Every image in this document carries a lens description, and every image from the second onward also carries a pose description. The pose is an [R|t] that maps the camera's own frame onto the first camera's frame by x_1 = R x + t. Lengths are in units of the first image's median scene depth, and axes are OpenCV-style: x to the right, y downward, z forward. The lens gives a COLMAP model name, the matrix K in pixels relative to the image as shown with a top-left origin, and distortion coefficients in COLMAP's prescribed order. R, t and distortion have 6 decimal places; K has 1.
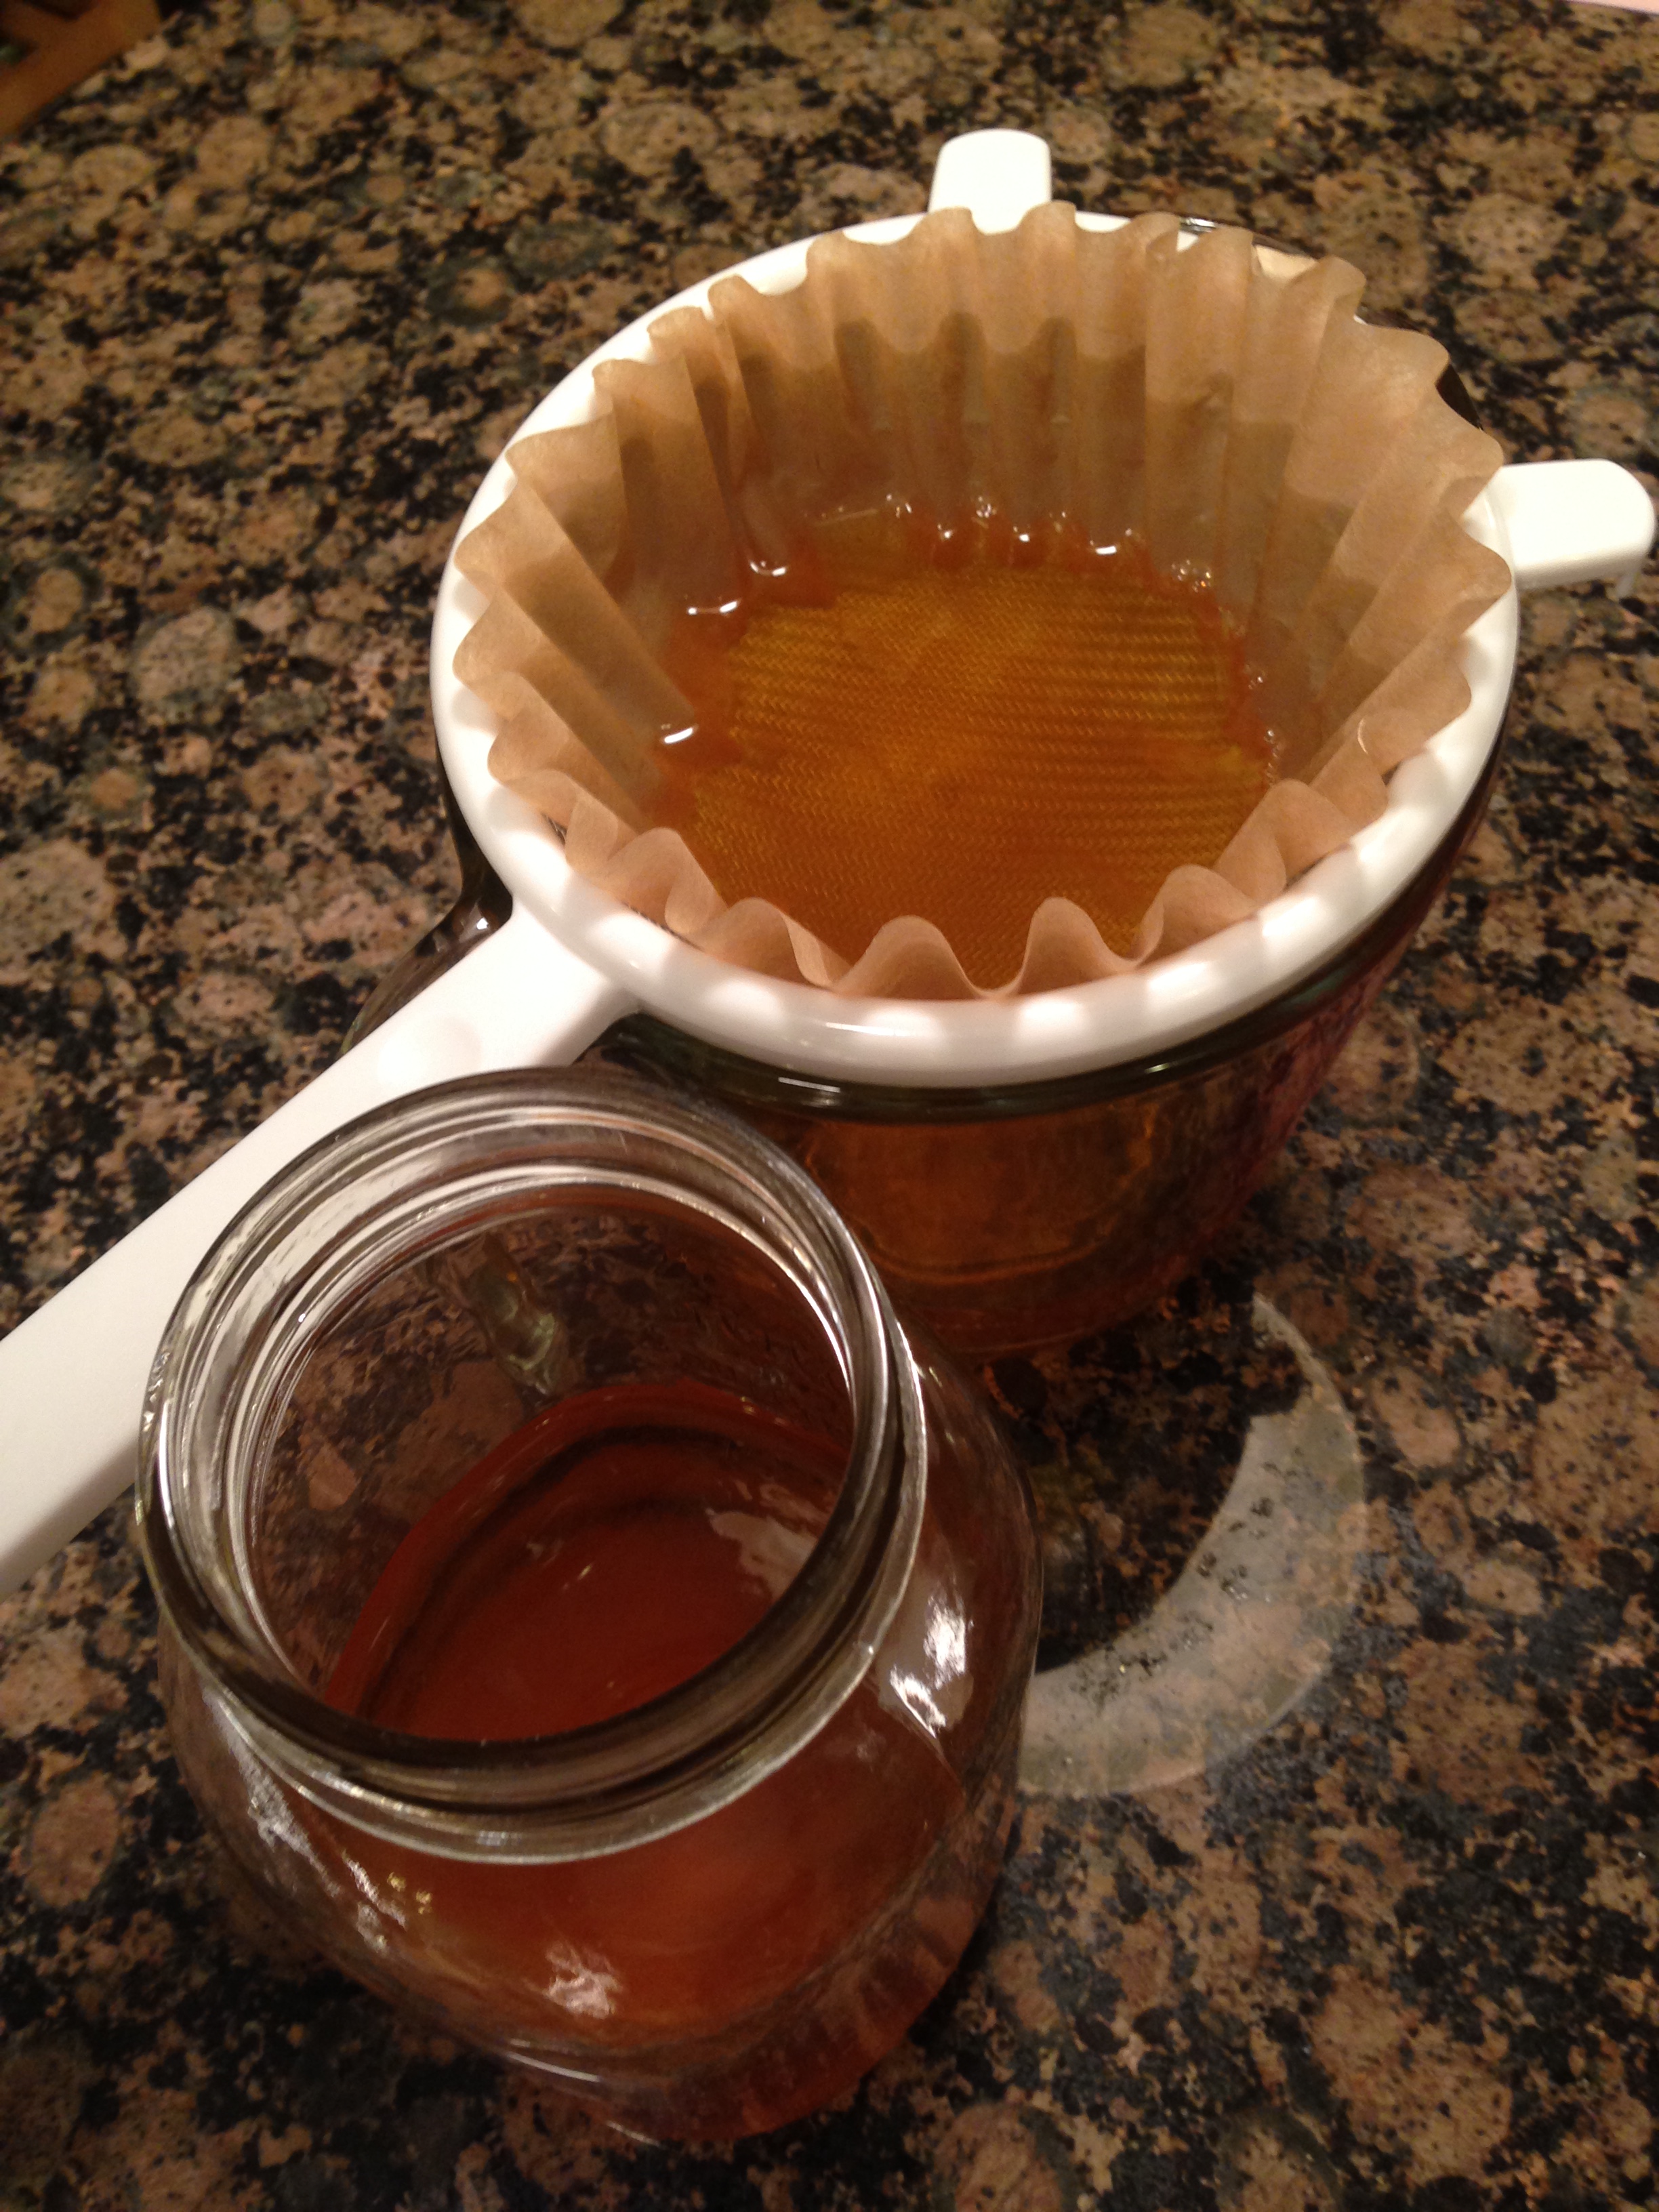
lens RADIAL K [[2103.3, 0, 847.3], [0, 2103.3, 1099.7], [0, 0, 1]] dist [0.131590, -0.301206]
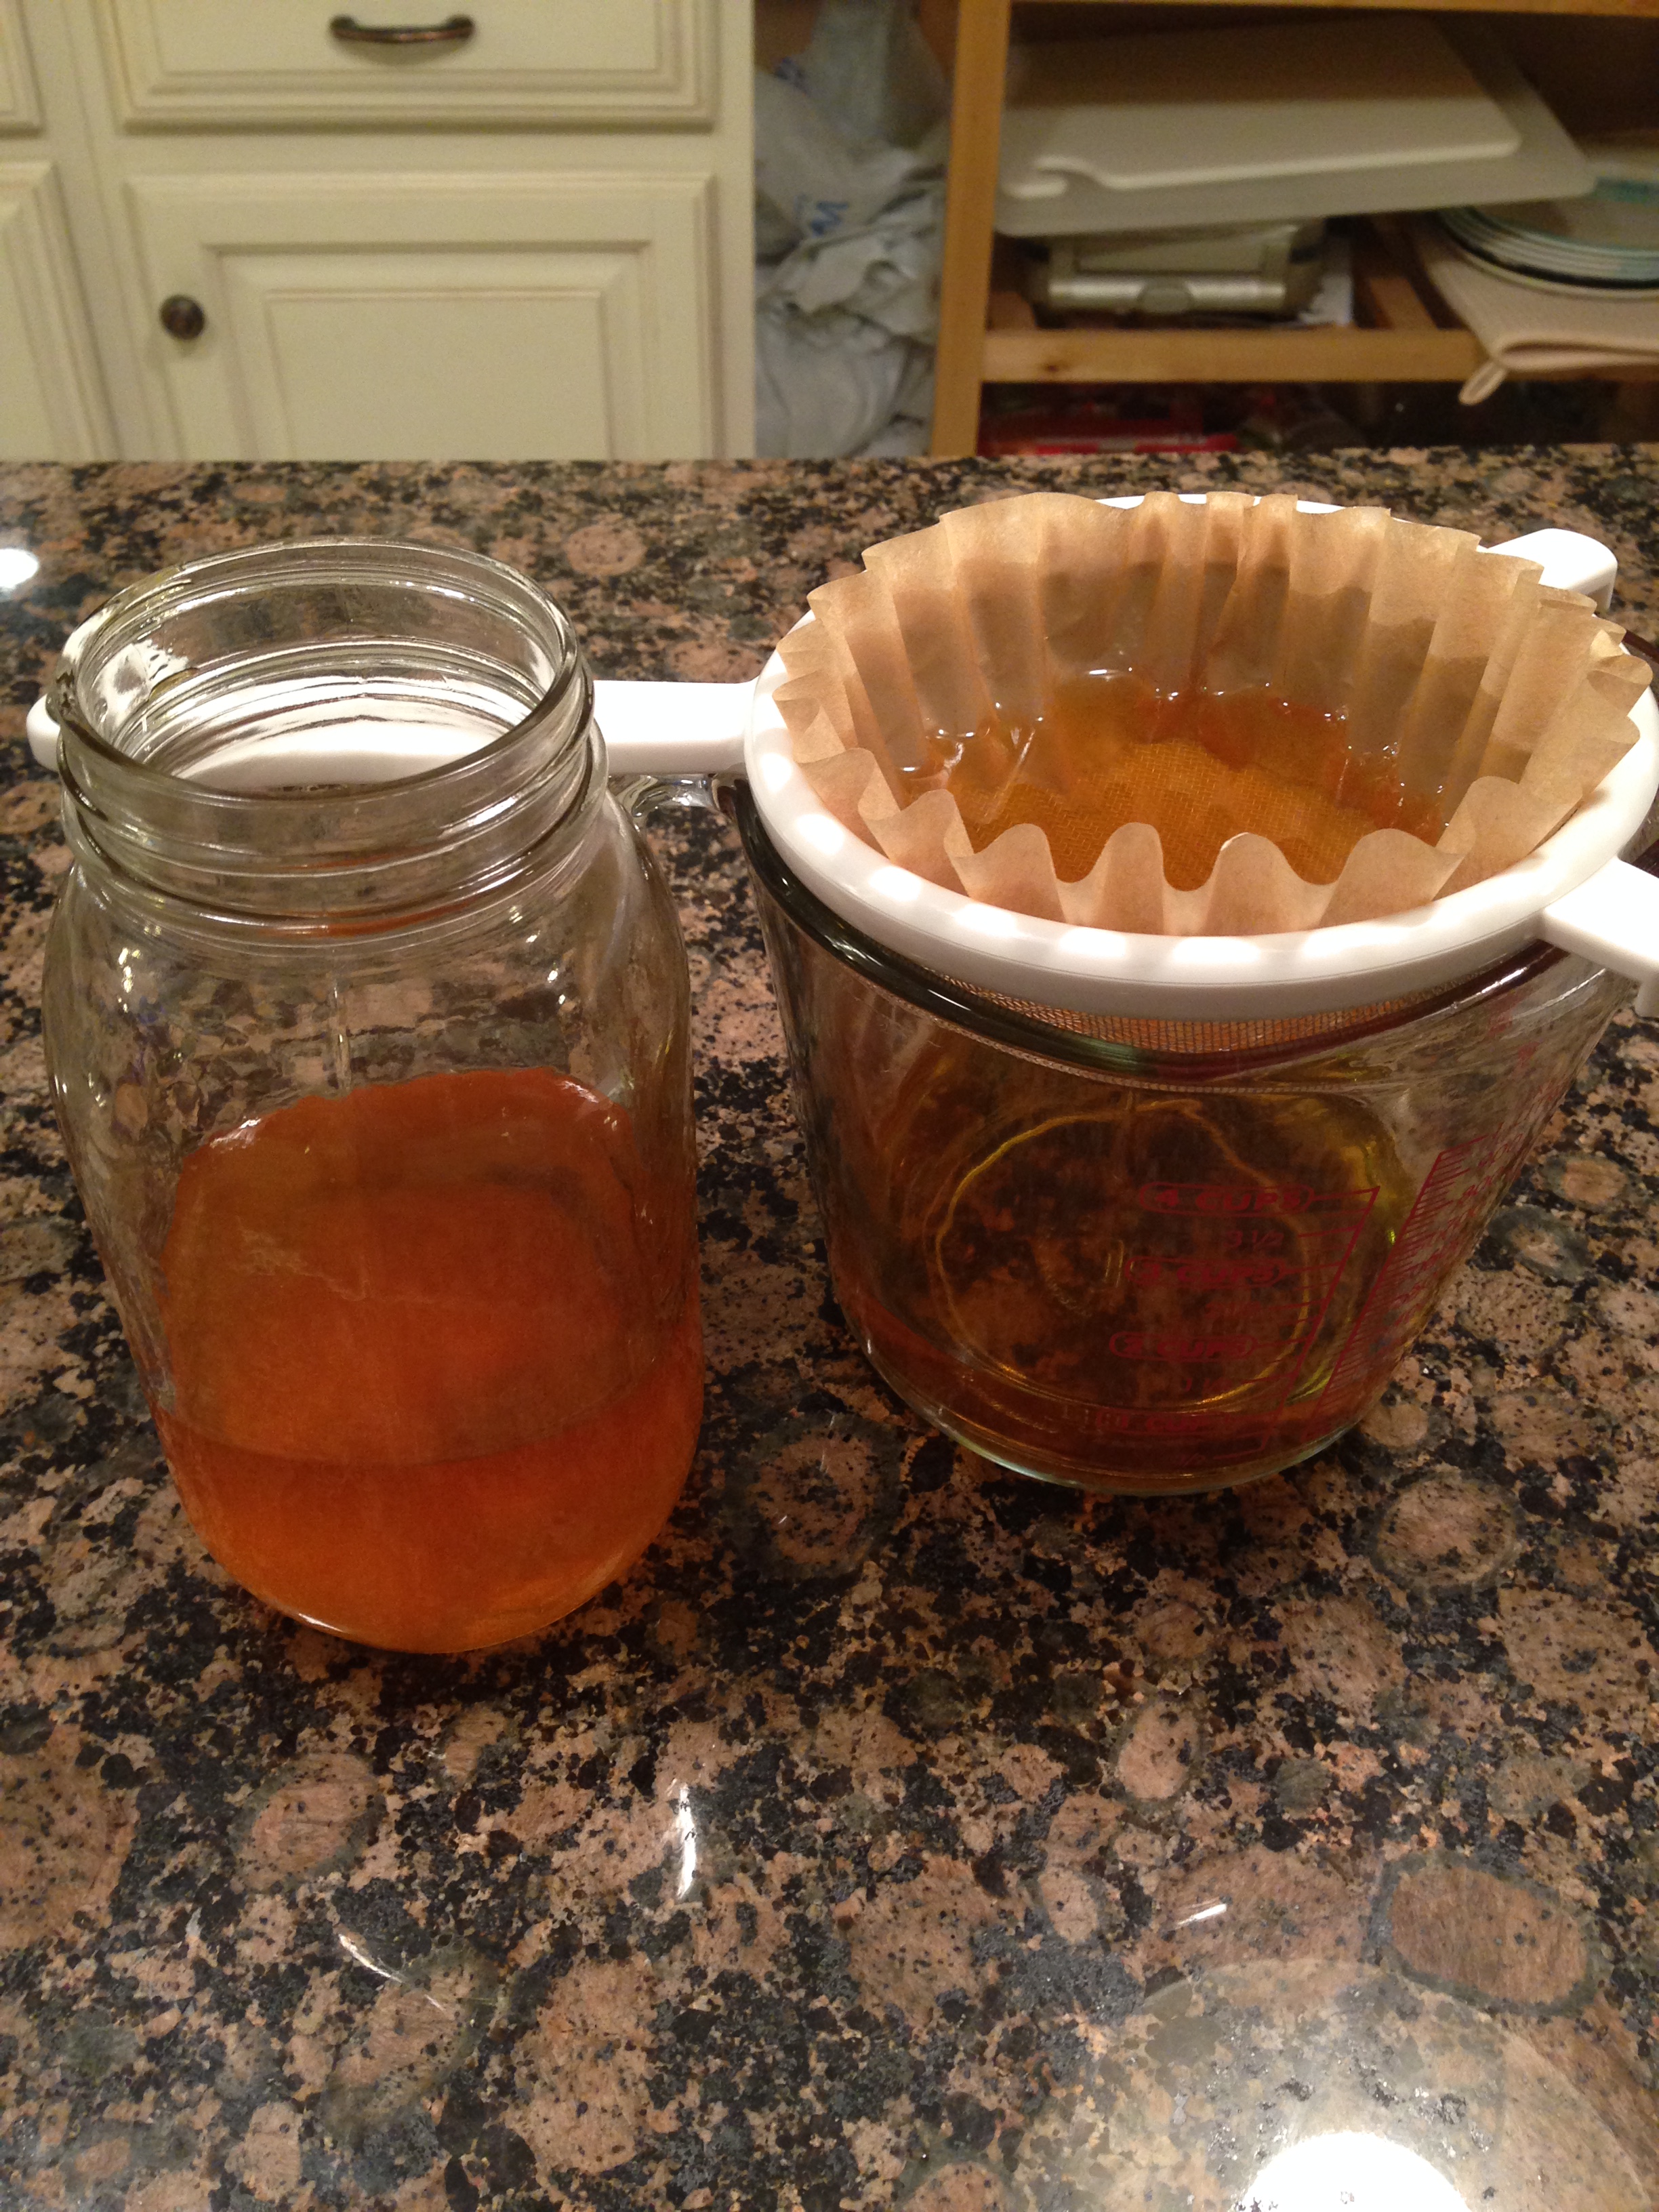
lens RADIAL K [[2076.4, 0, 827.2], [0, 2076.4, 1082.5], [0, 0, 1]] dist [0.147899, -0.304193]
pose [[0.612981, 0.573498, -0.543465, 0.580551], [-0.702020, 0.710942, -0.041587, 0.086465], [0.362522, 0.407015, 0.838401, 0.011053]]
